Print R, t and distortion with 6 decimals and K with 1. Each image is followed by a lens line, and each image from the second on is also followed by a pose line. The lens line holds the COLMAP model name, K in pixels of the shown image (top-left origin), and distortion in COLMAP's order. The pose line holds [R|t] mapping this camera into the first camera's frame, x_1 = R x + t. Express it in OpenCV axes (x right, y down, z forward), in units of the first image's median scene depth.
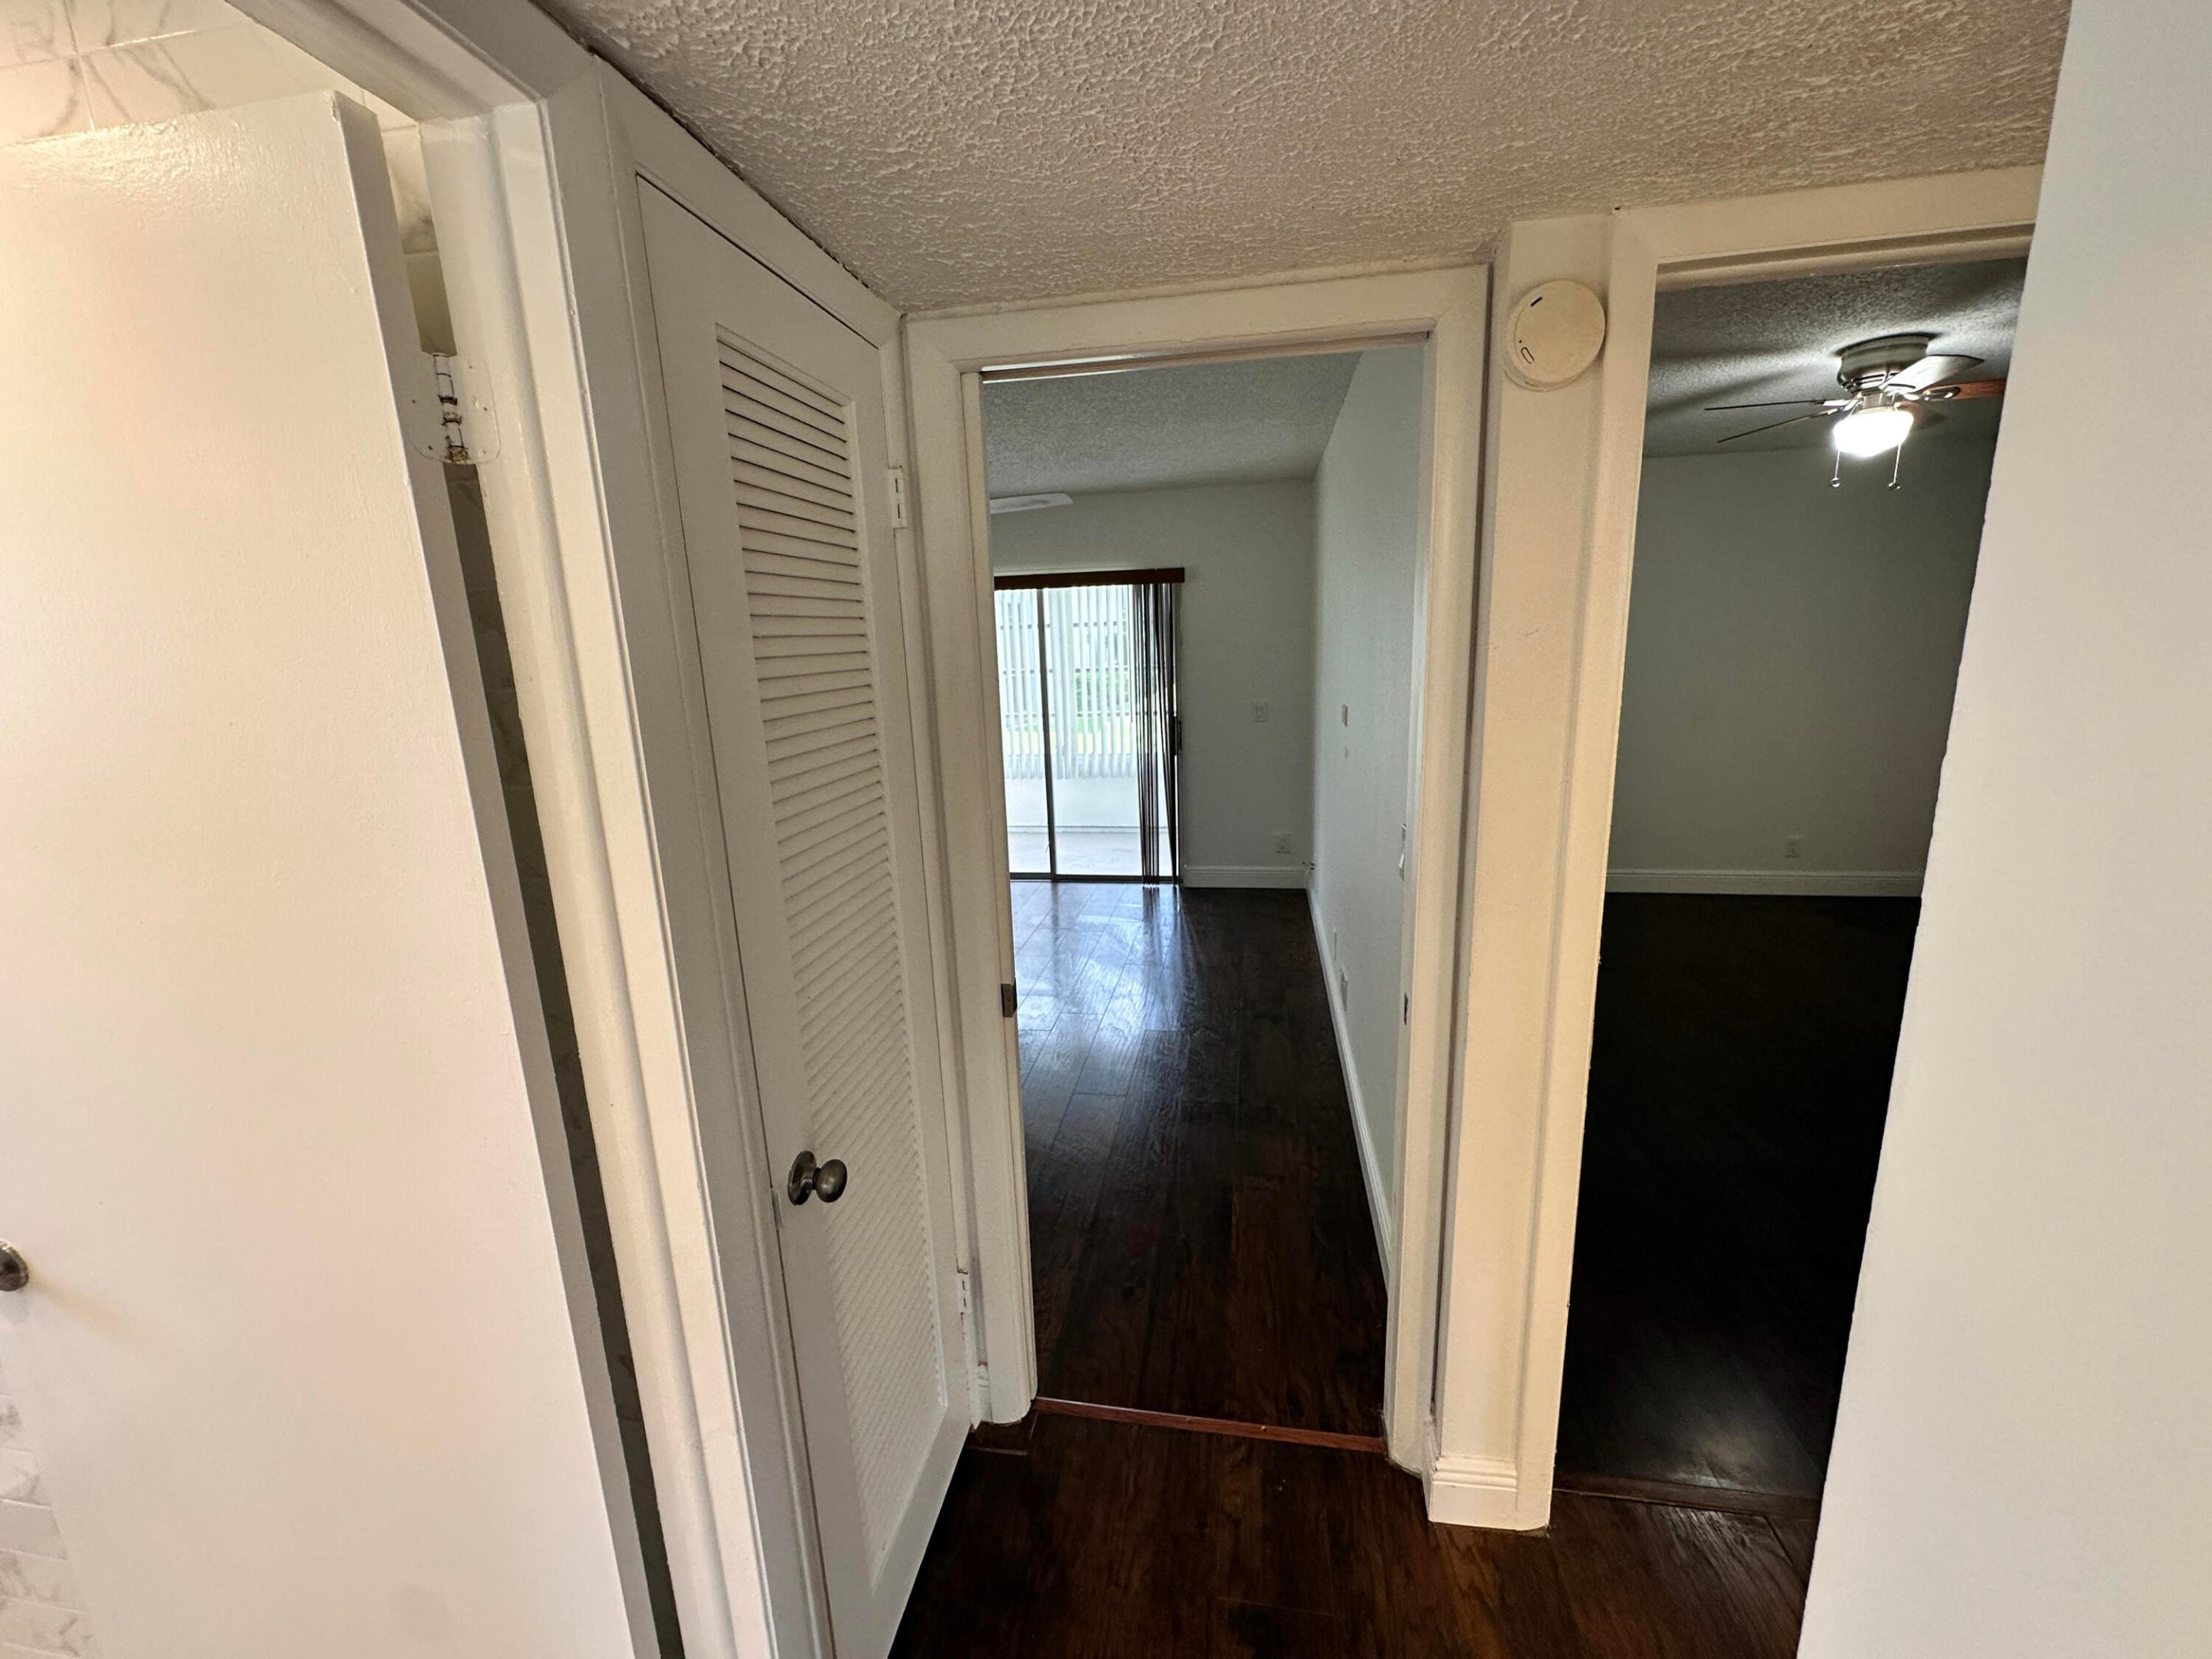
lens RADIAL K [[882.1, 0, 1102.7], [0, 882.1, 824.8], [0, 0, 1]] dist [-0.001979, 0.000187]
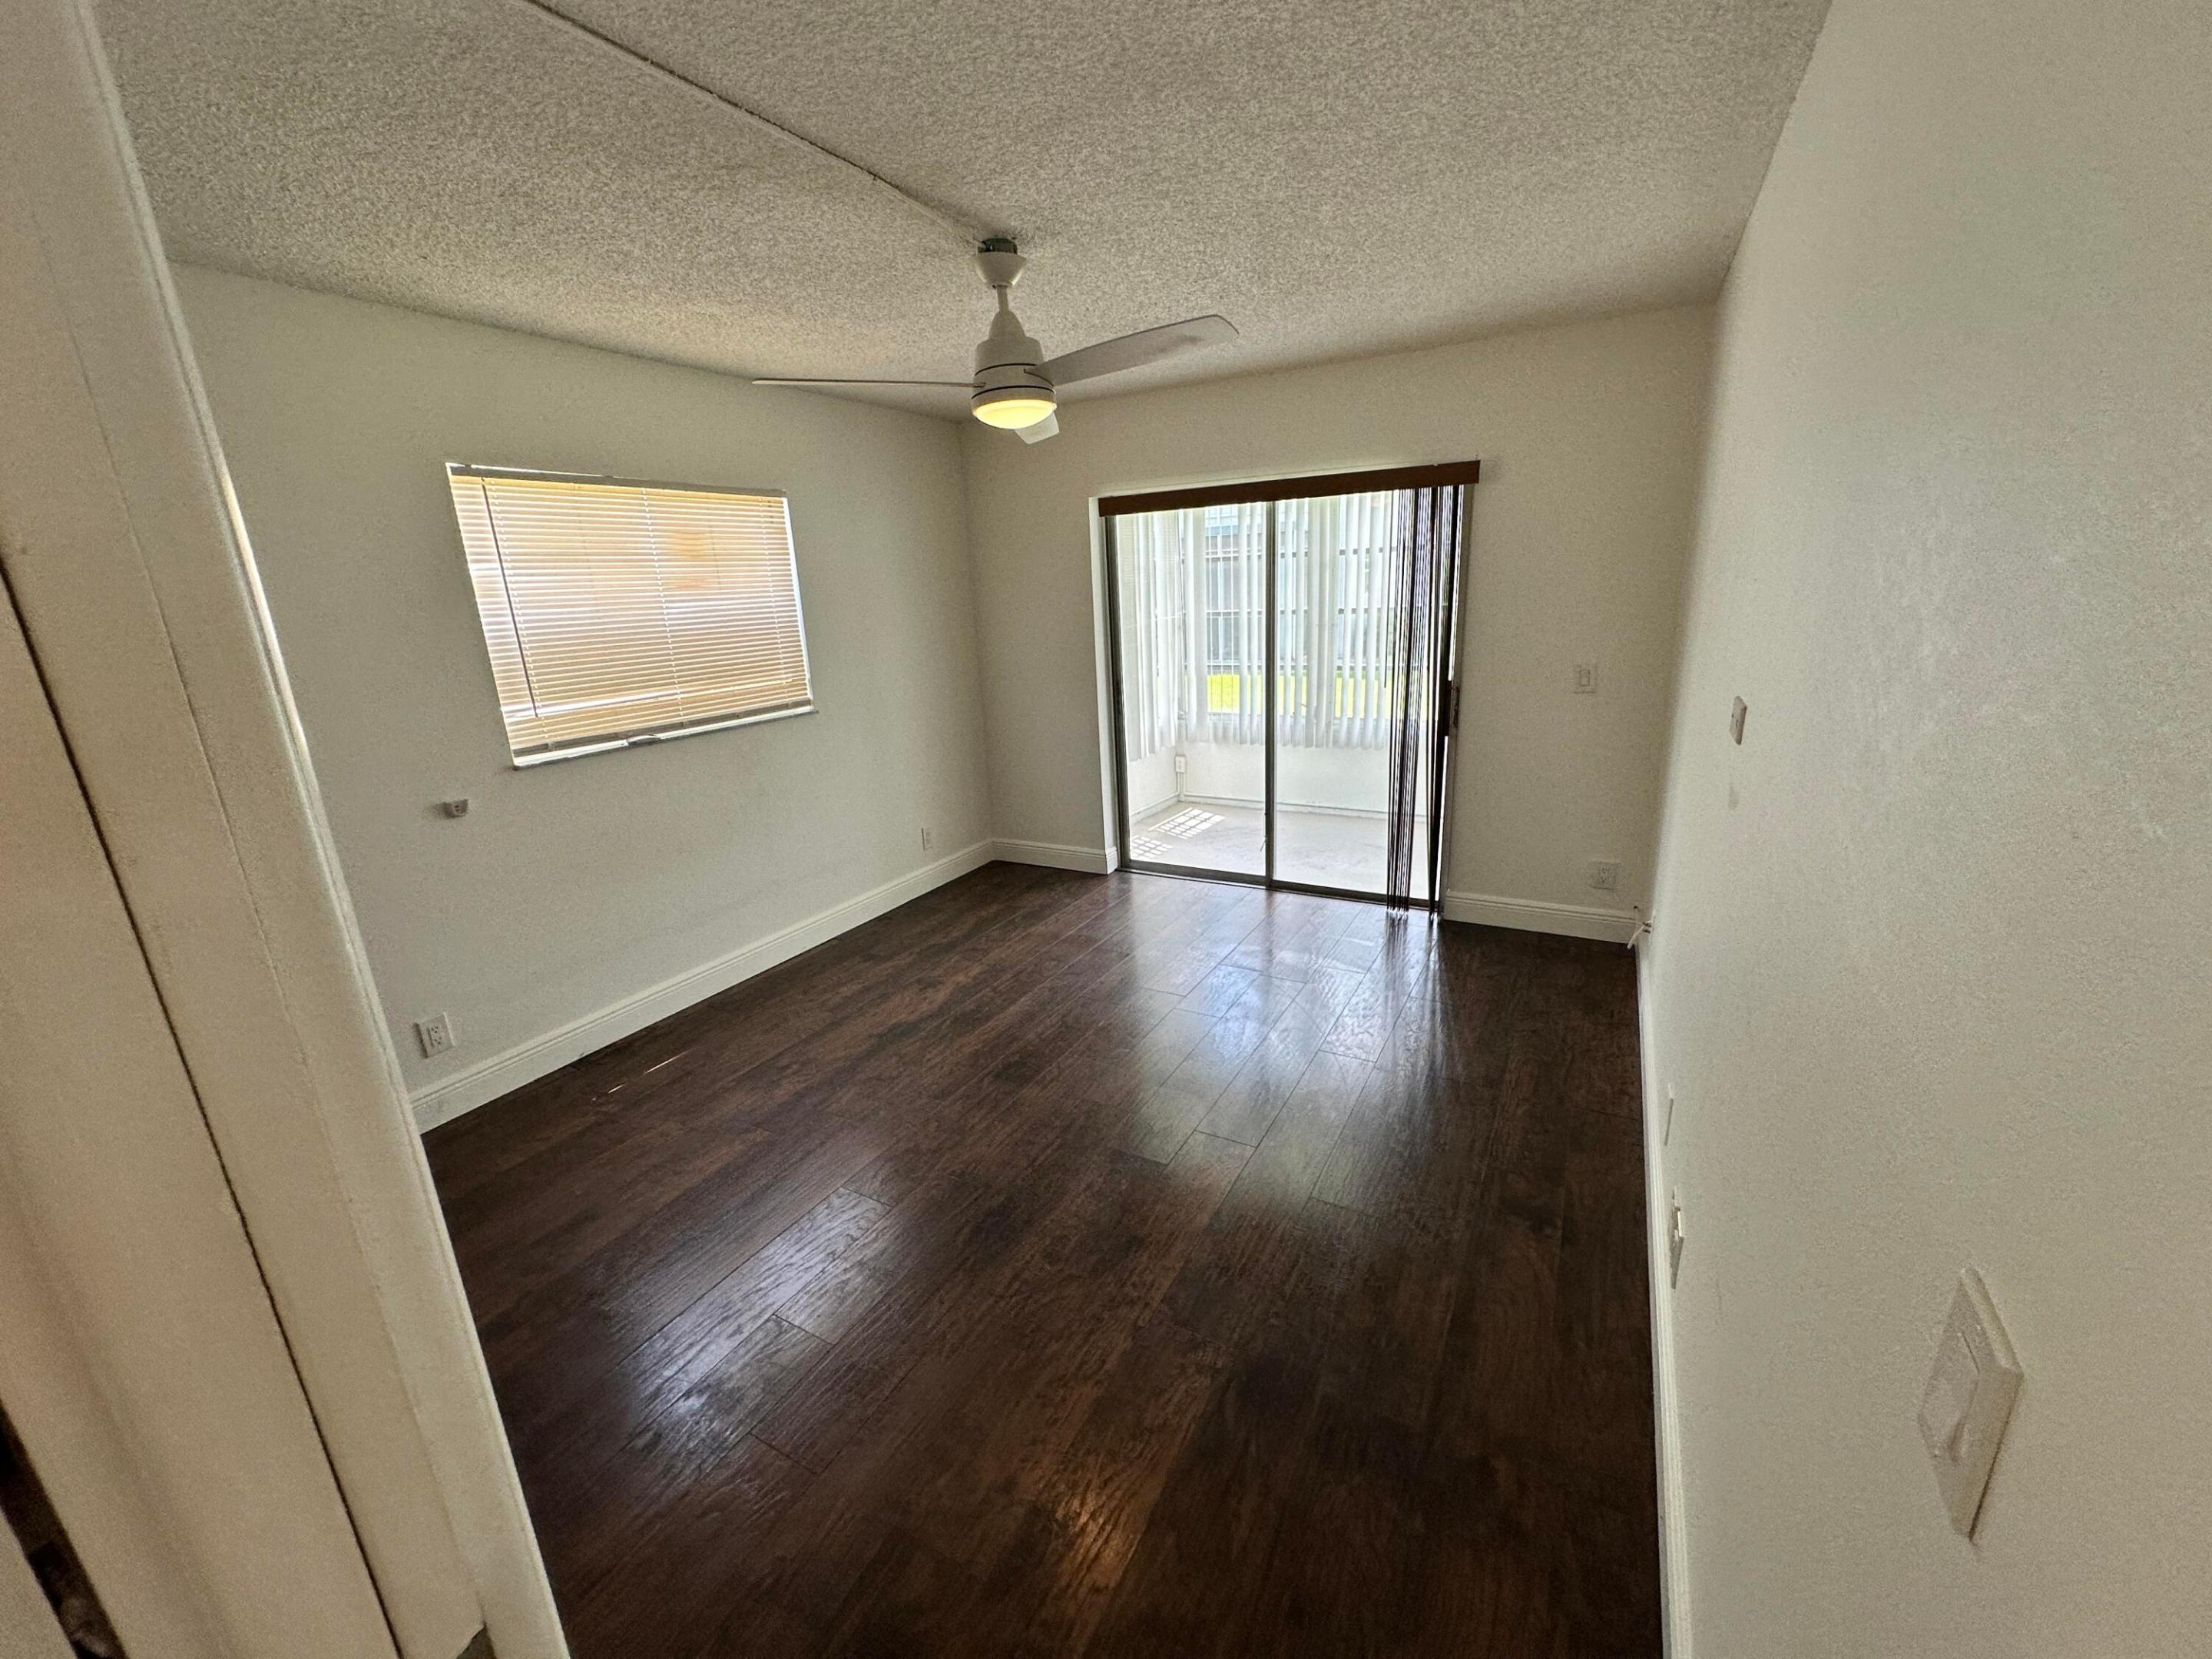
lens RADIAL K [[882.1, 0, 1106.2], [0, 882.1, 829.8], [0, 0, 1]] dist [-0.001979, 0.000187]
pose [[0.942665, 0.081321, -0.323681, 0.059295], [-0.055892, 0.994629, 0.087114, -0.049120], [0.329027, -0.064028, 0.942148, 0.233486]]
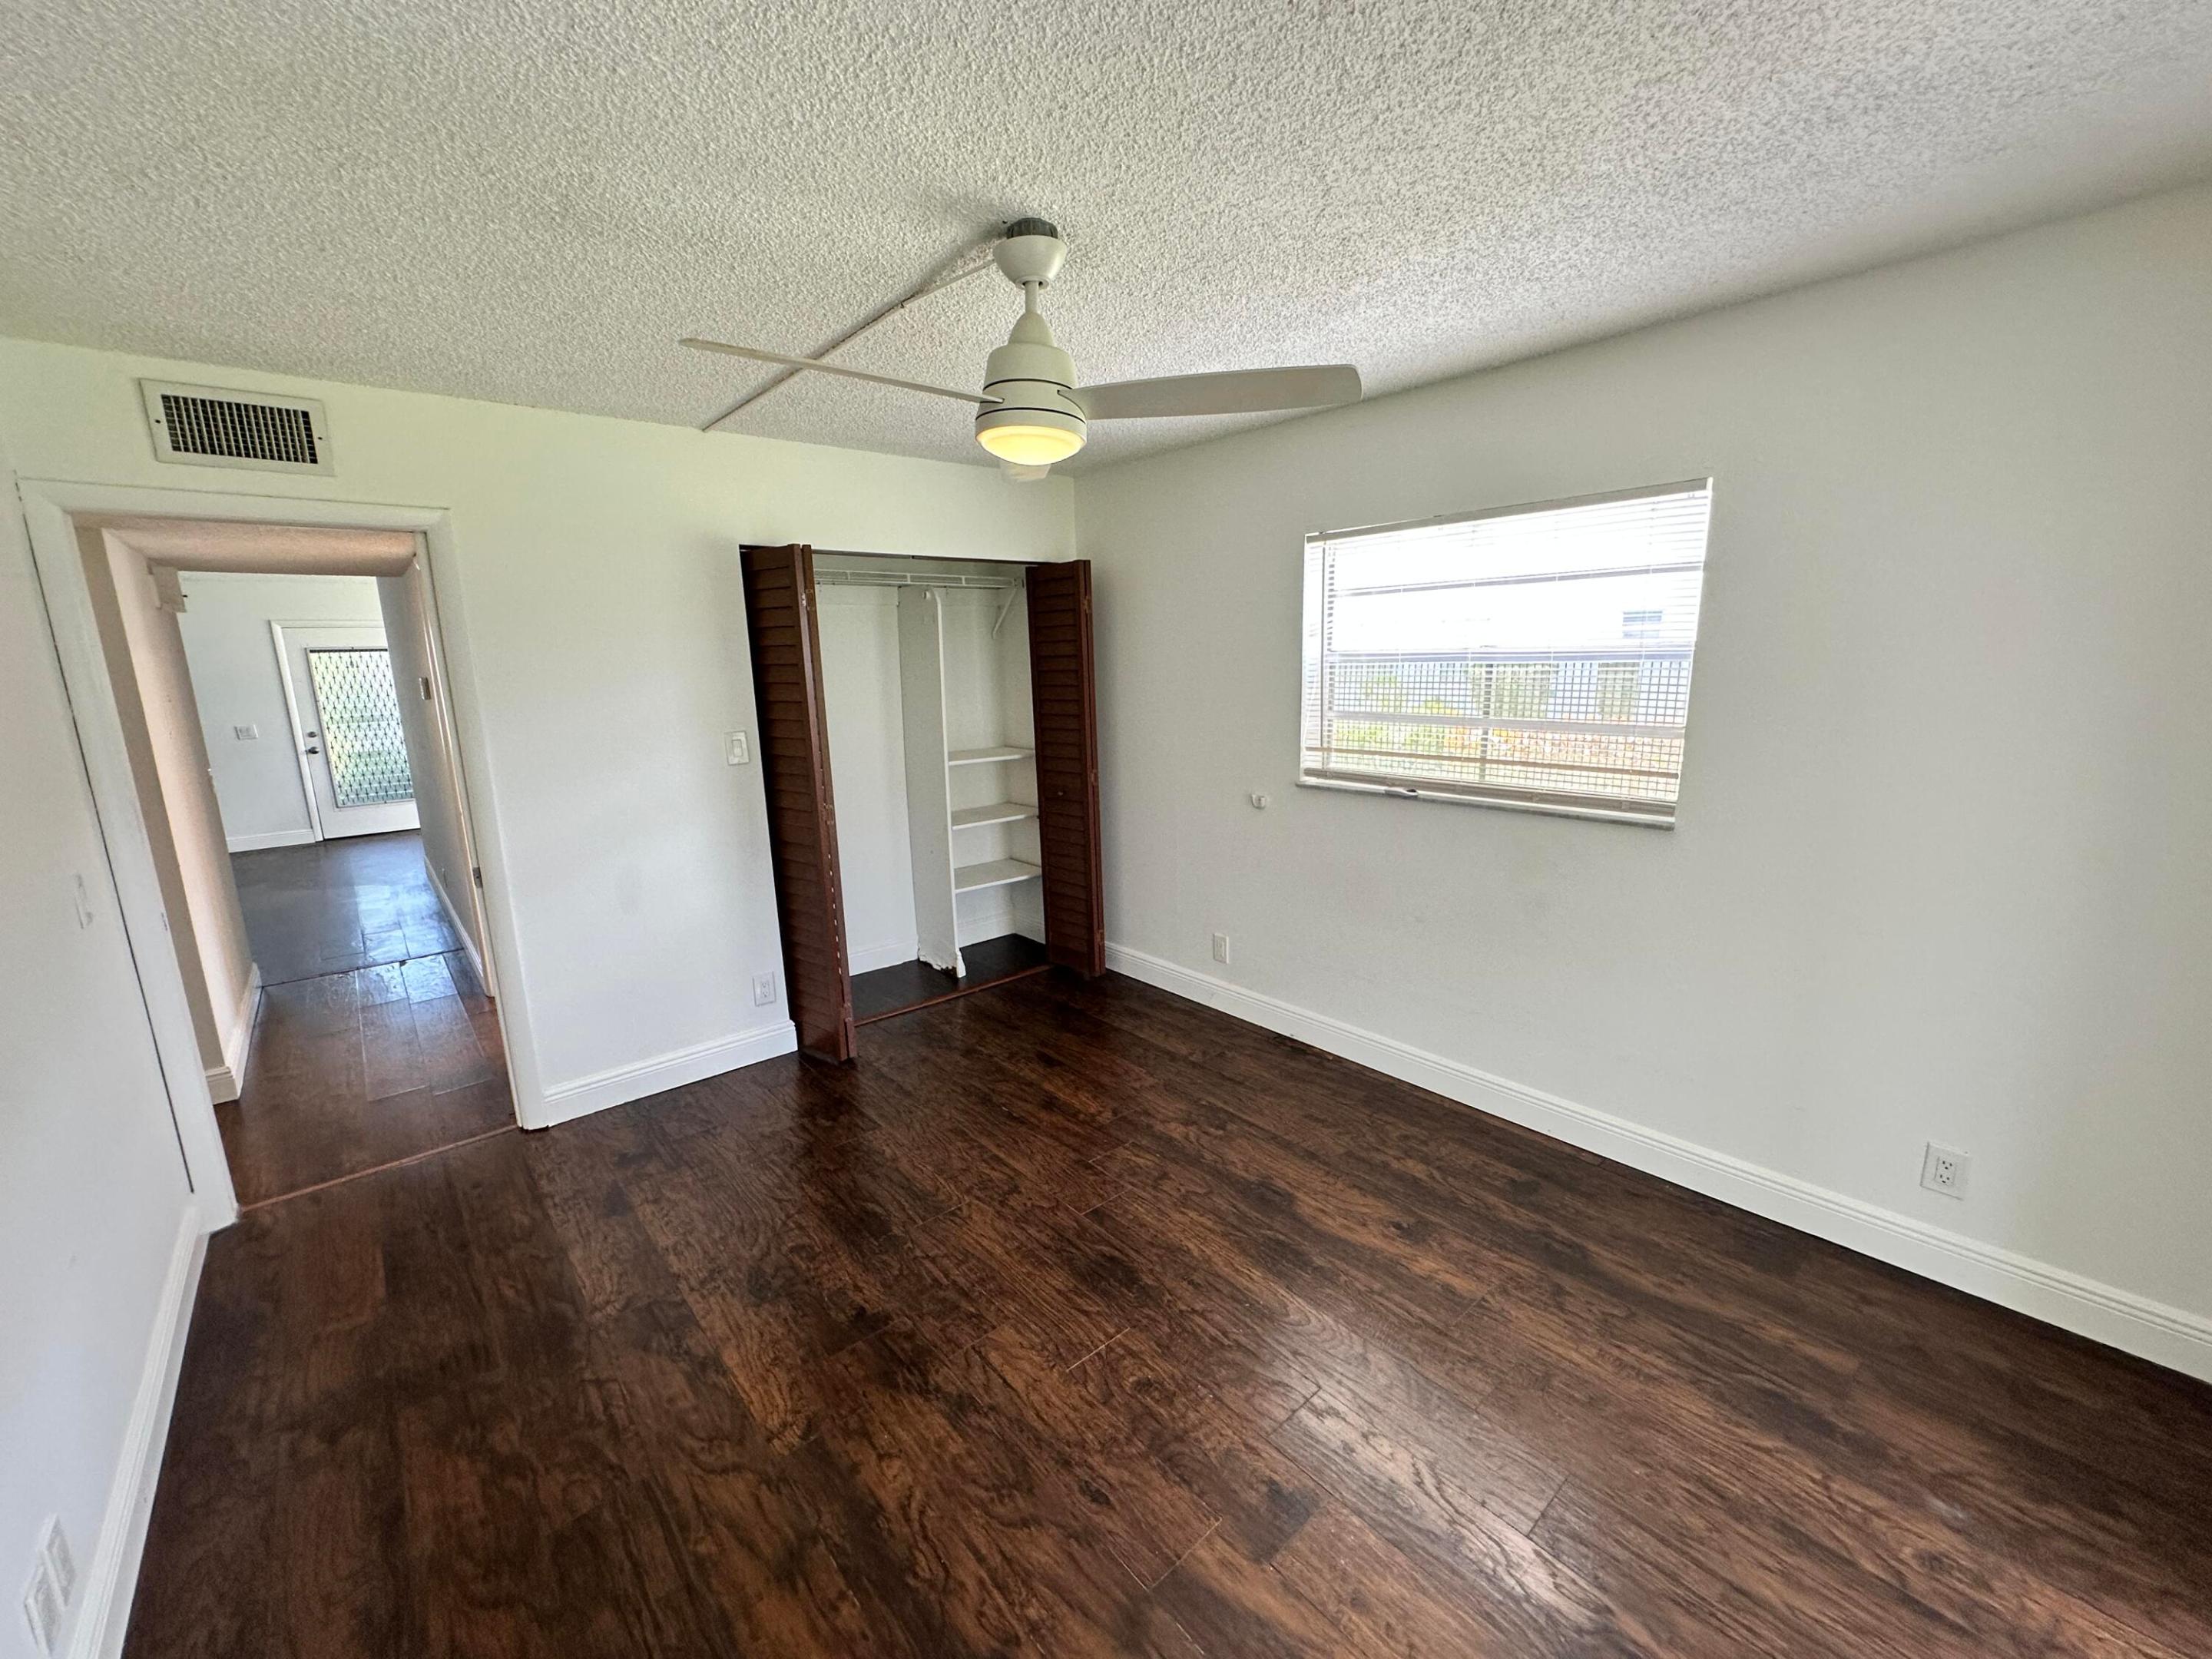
lens RADIAL K [[882.1, 0, 1101.6], [0, 882.1, 828.9], [0, 0, 1]] dist [-0.001979, 0.000187]
pose [[-0.635565, 0.200307, -0.745610, 0.115417], [-0.111440, 0.931841, 0.345330, -0.187938], [0.763962, 0.302570, -0.569924, 0.858986]]
